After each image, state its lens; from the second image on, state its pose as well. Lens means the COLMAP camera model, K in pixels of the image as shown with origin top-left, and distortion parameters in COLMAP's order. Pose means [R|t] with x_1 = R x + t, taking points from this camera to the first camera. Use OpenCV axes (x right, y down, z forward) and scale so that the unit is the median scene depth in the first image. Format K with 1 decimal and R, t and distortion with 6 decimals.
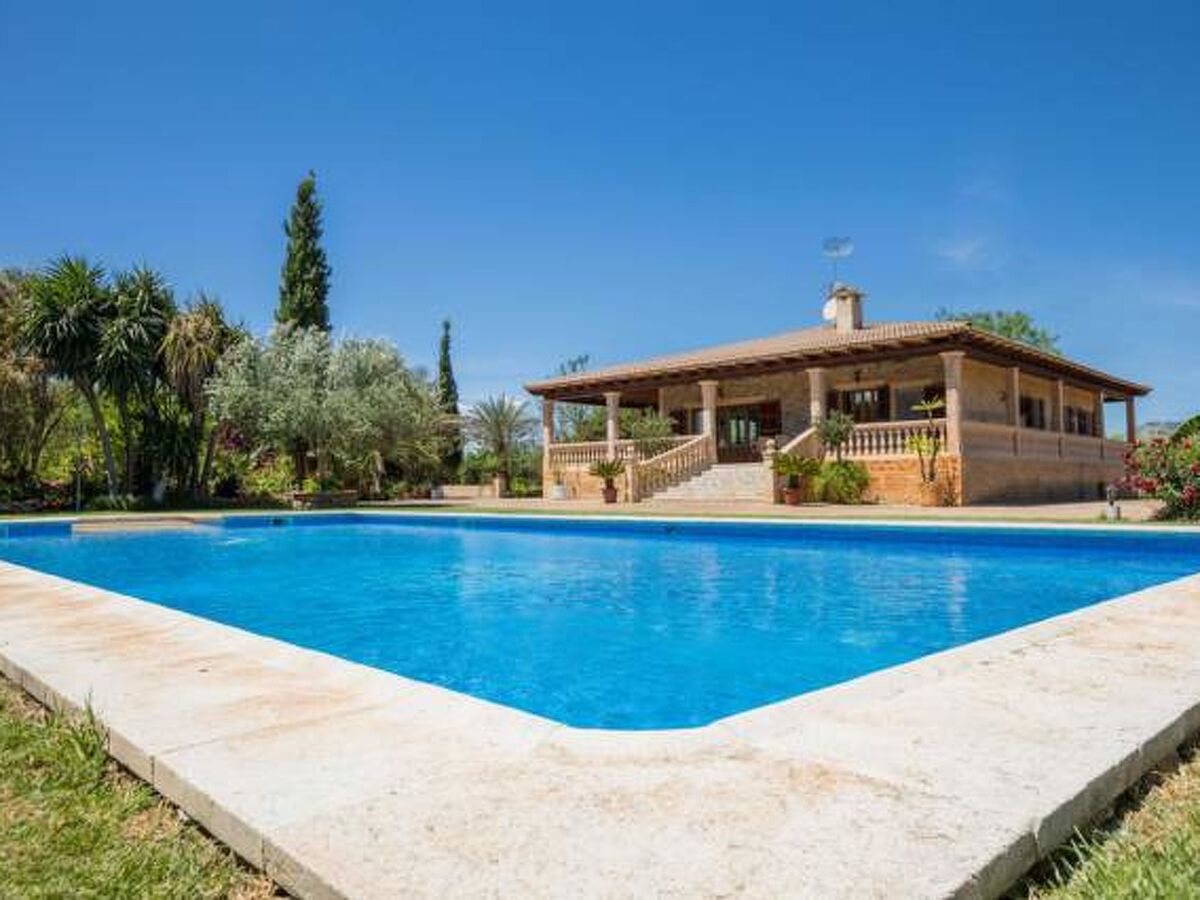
lens RADIAL K [[874.0, 0, 598.9], [0, 874.0, 422.1], [0, 0, 1]] dist [0.008205, 0.006221]
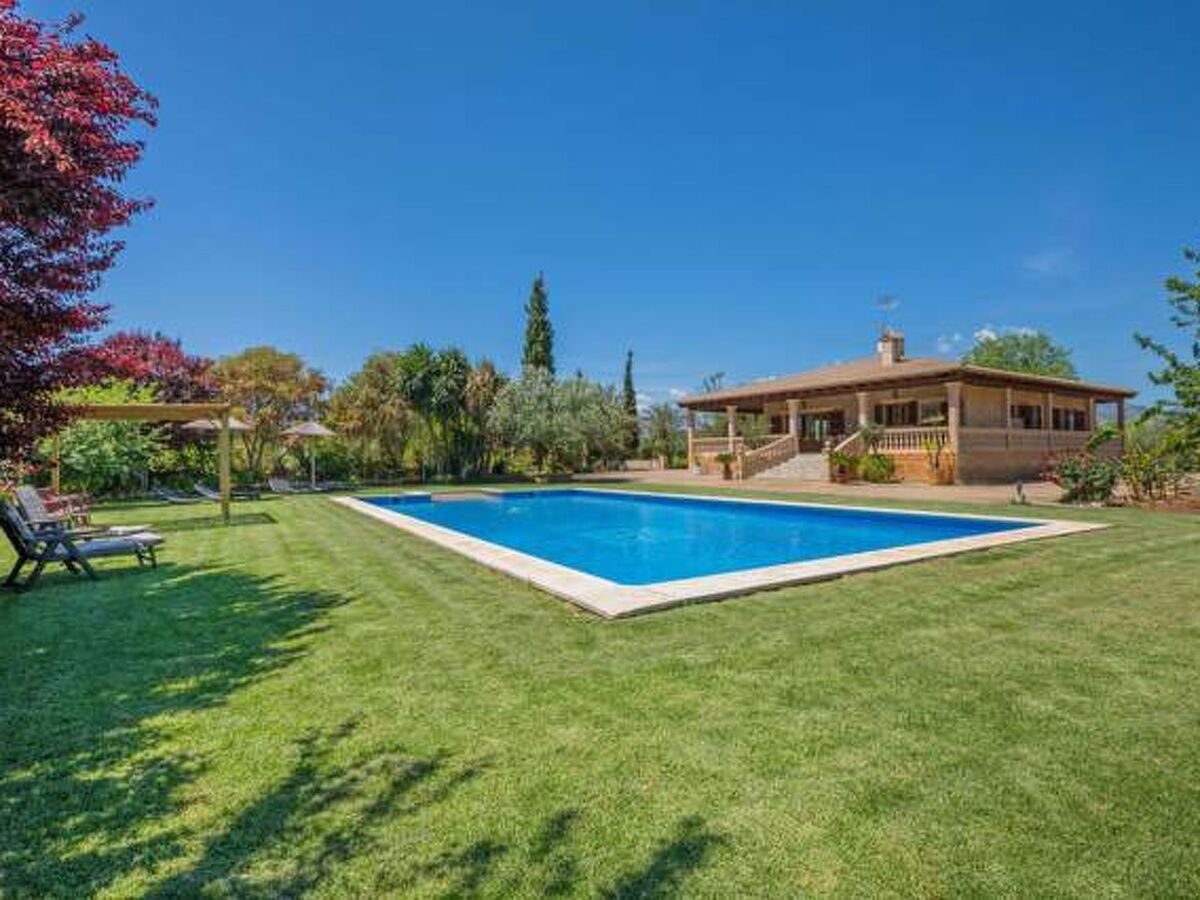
lens RADIAL K [[650.3, 0, 619.6], [0, 650.3, 419.9], [0, 0, 1]] dist [-0.006693, 0.001461]
pose [[0.981044, -0.012608, -0.193372, 0.049433], [0.018037, 0.999490, 0.026344, -0.049461], [0.192942, -0.029332, 0.980772, -0.188054]]
